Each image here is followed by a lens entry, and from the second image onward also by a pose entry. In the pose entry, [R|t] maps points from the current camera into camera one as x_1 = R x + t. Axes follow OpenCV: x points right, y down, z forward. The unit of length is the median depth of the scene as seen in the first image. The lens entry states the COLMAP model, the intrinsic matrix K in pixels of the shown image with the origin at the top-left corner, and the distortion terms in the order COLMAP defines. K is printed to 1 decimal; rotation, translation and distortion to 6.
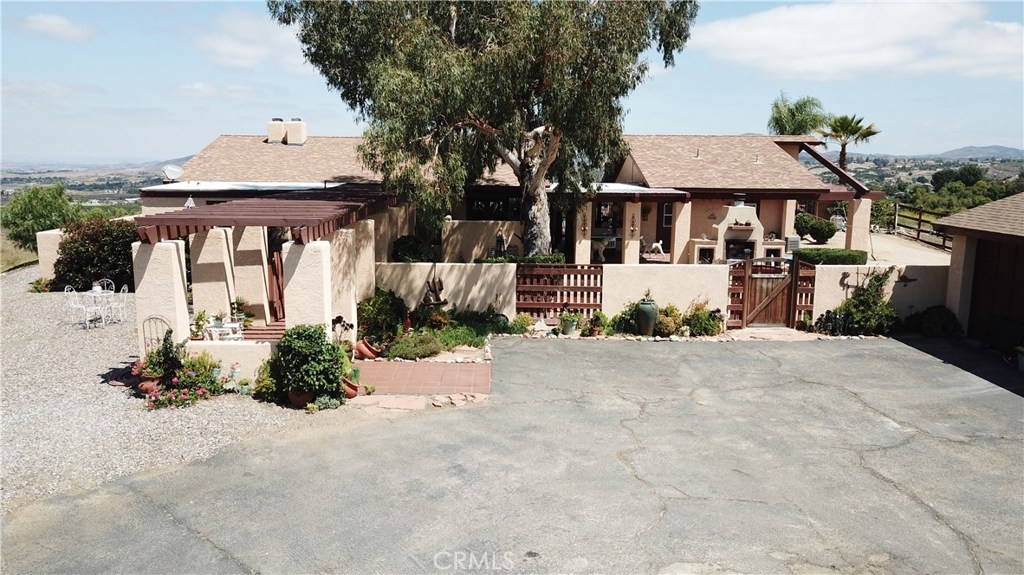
lens RADIAL K [[797.6, 0, 503.7], [0, 797.6, 289.8], [0, 0, 1]] dist [-0.000248, -0.029959]
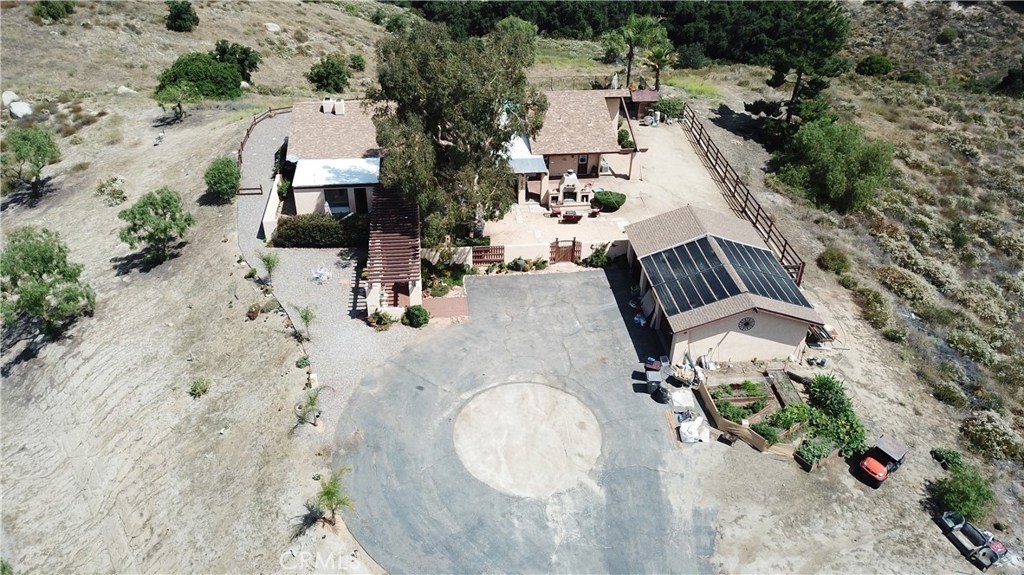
lens RADIAL K [[778.5, 0, 513.1], [0, 778.5, 300.0], [0, 0, 1]] dist [0.003905, -0.003404]
pose [[0.995377, -0.046568, 0.084000, -0.101964], [0.006927, 0.907122, 0.420810, -1.302773], [-0.095795, -0.418283, 0.903251, -1.963730]]
